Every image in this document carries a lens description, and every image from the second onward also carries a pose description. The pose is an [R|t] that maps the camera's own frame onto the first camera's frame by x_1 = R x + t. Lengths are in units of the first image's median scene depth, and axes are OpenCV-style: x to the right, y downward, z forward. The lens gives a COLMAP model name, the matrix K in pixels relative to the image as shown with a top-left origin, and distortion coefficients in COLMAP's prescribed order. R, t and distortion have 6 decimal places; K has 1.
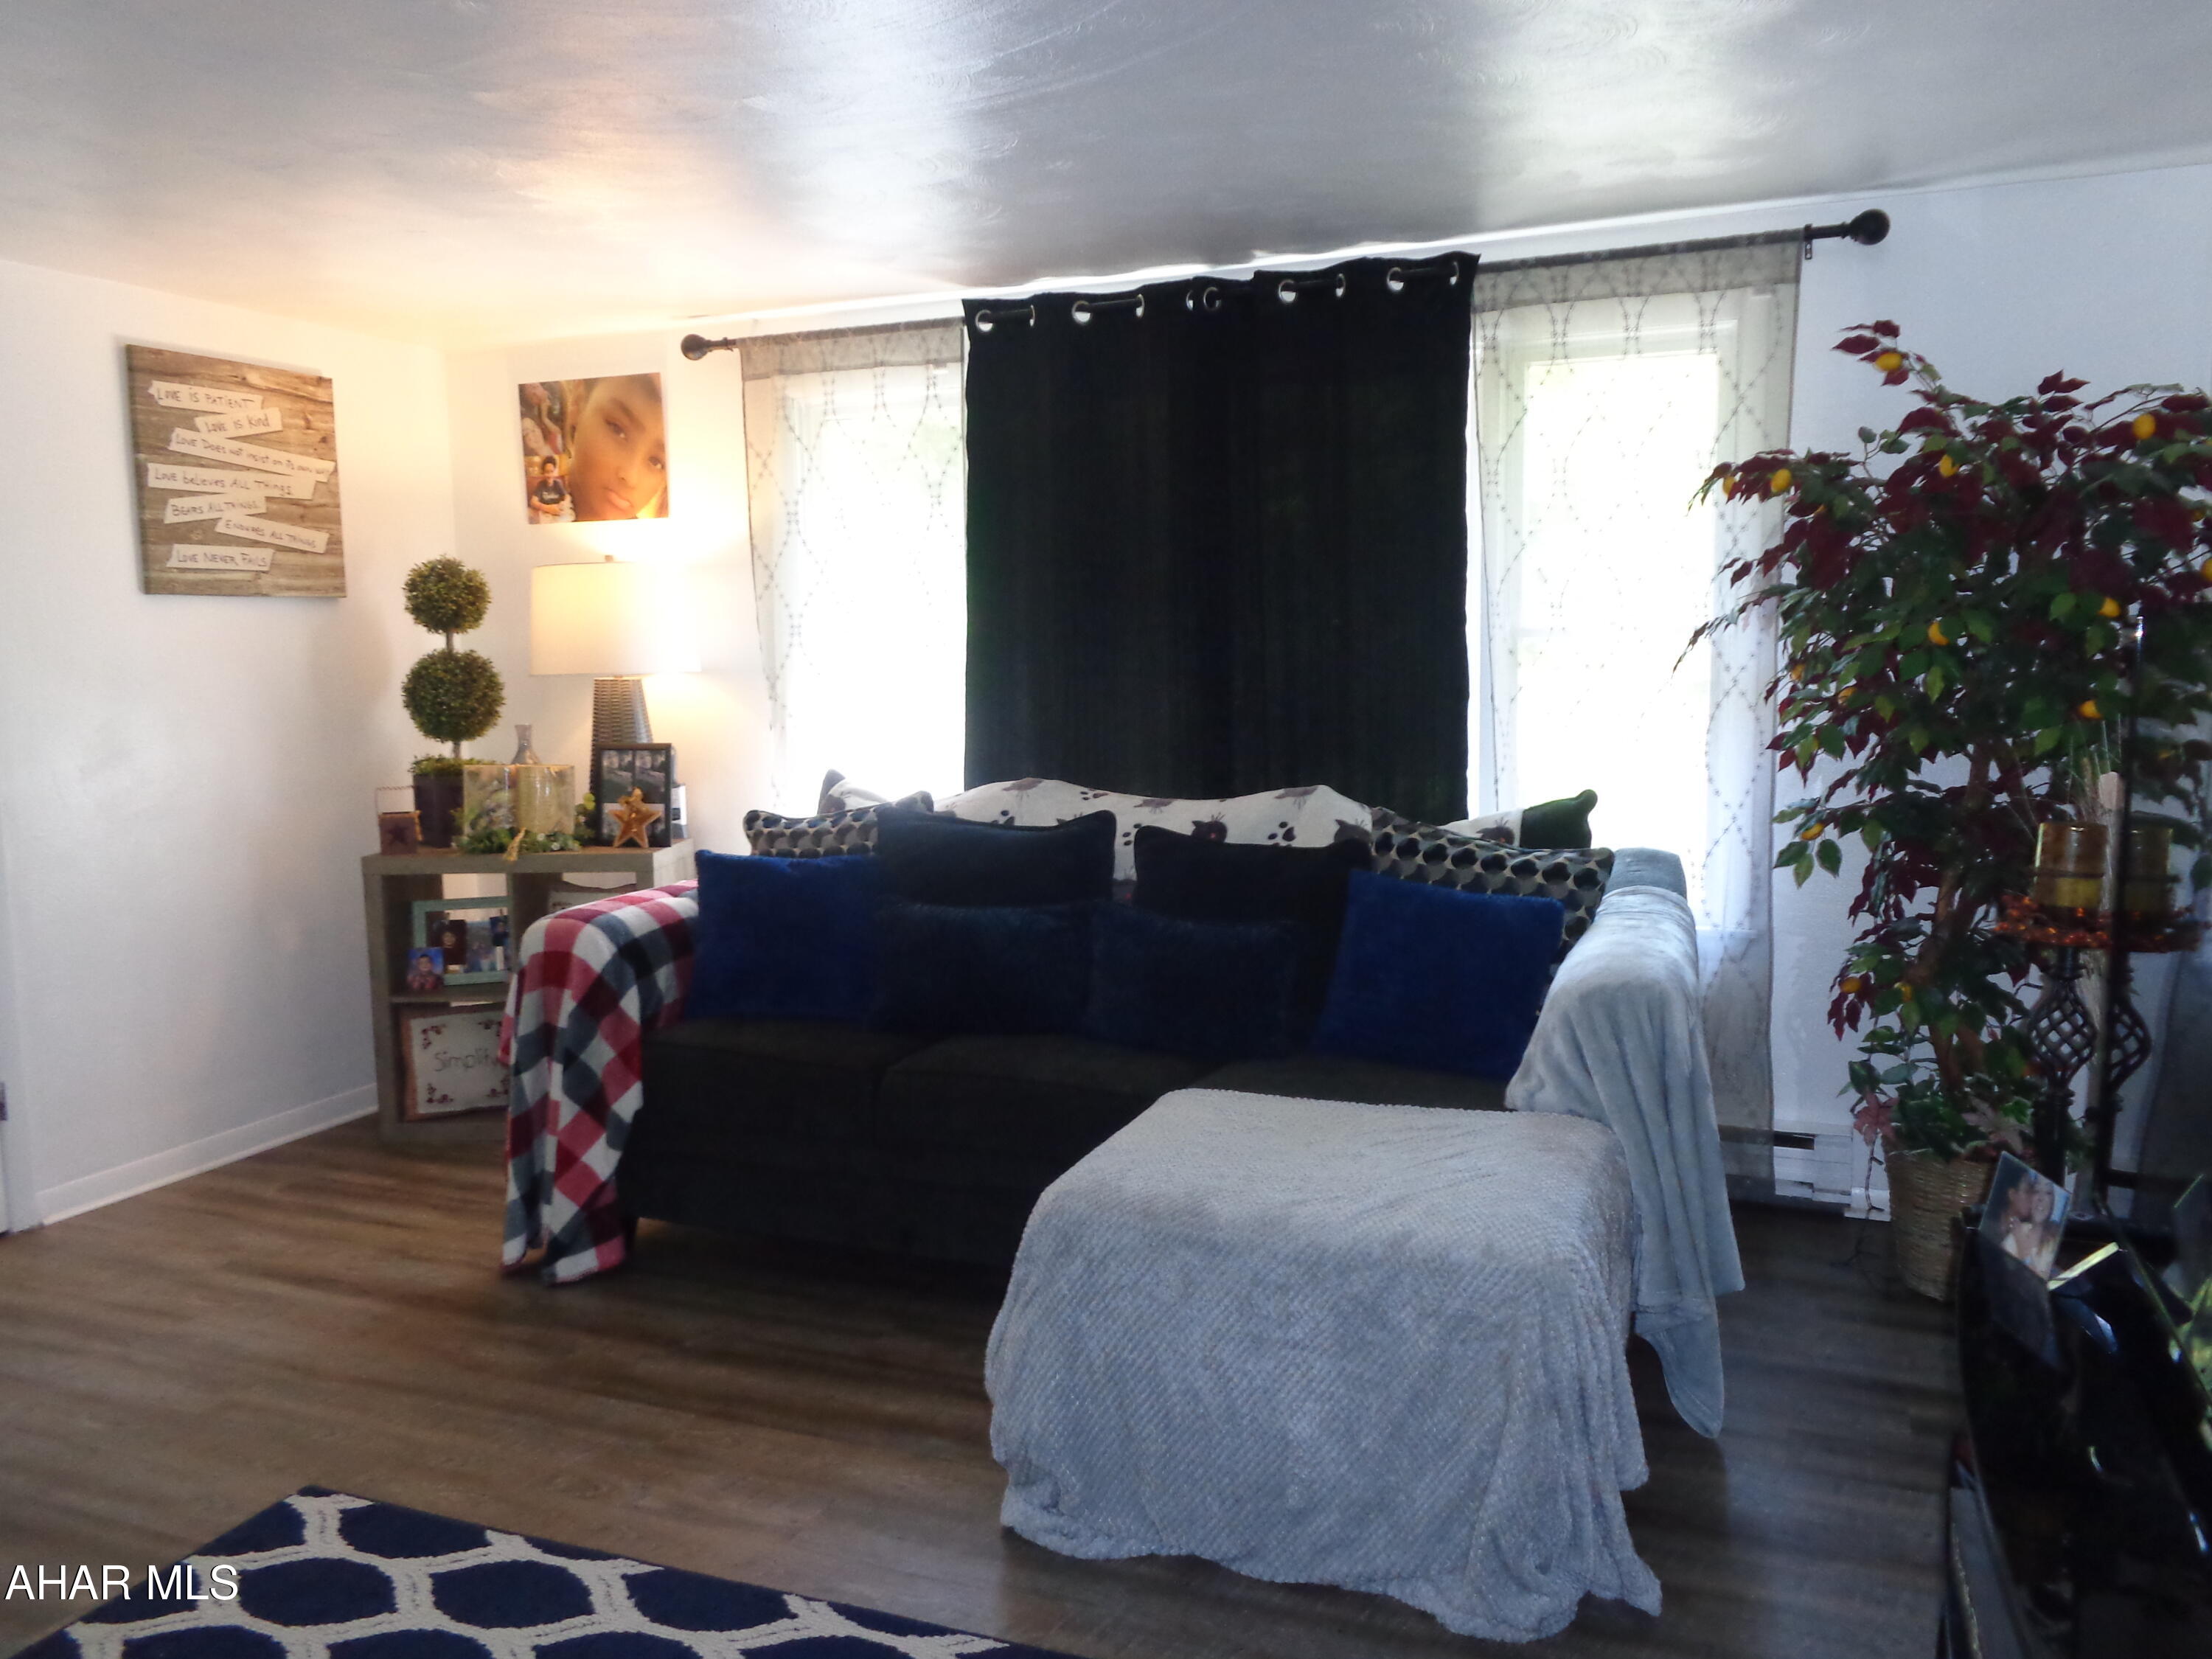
lens RADIAL K [[1677.8, 0, 1123.7], [0, 1677.8, 822.7], [0, 0, 1]] dist [0.004303, 0.007563]
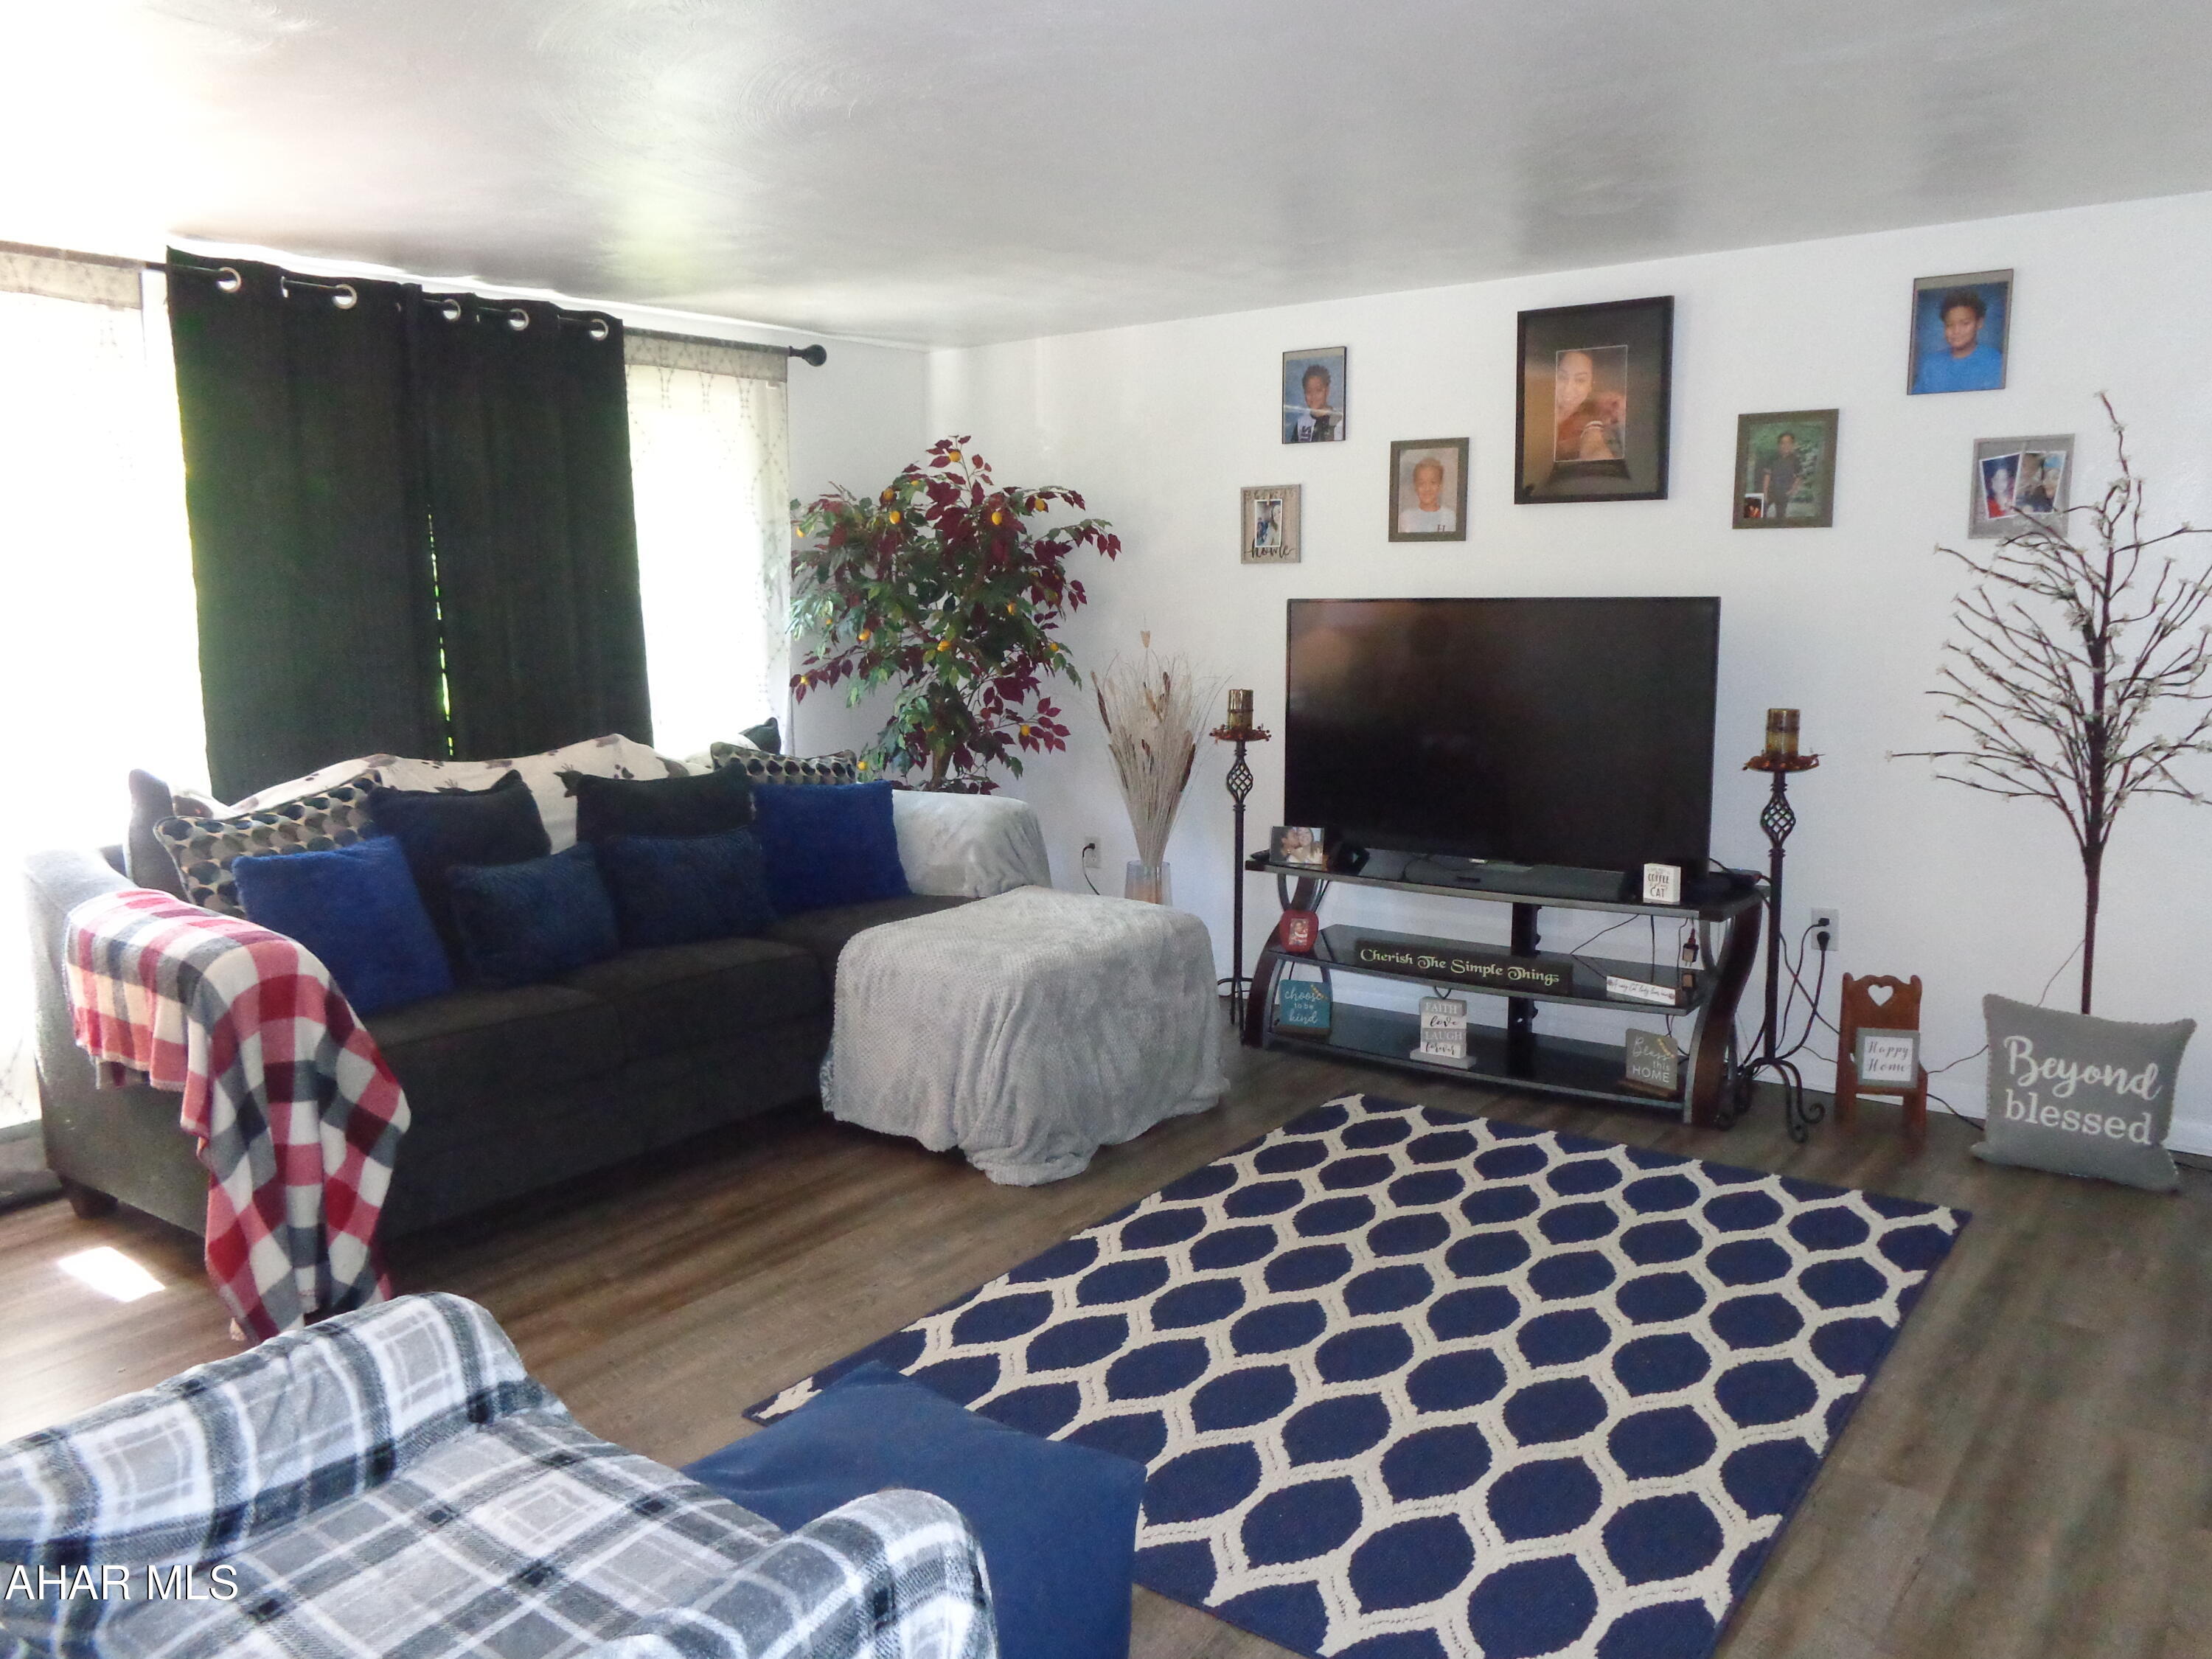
lens RADIAL K [[1677.8, 0, 1123.7], [0, 1677.8, 822.7], [0, 0, 1]] dist [0.004303, 0.007563]
pose [[0.239534, -0.120674, 0.963359, -1.012522], [0.118005, 0.988508, 0.094483, -0.030789], [-0.963690, 0.091049, 0.251021, 0.341468]]
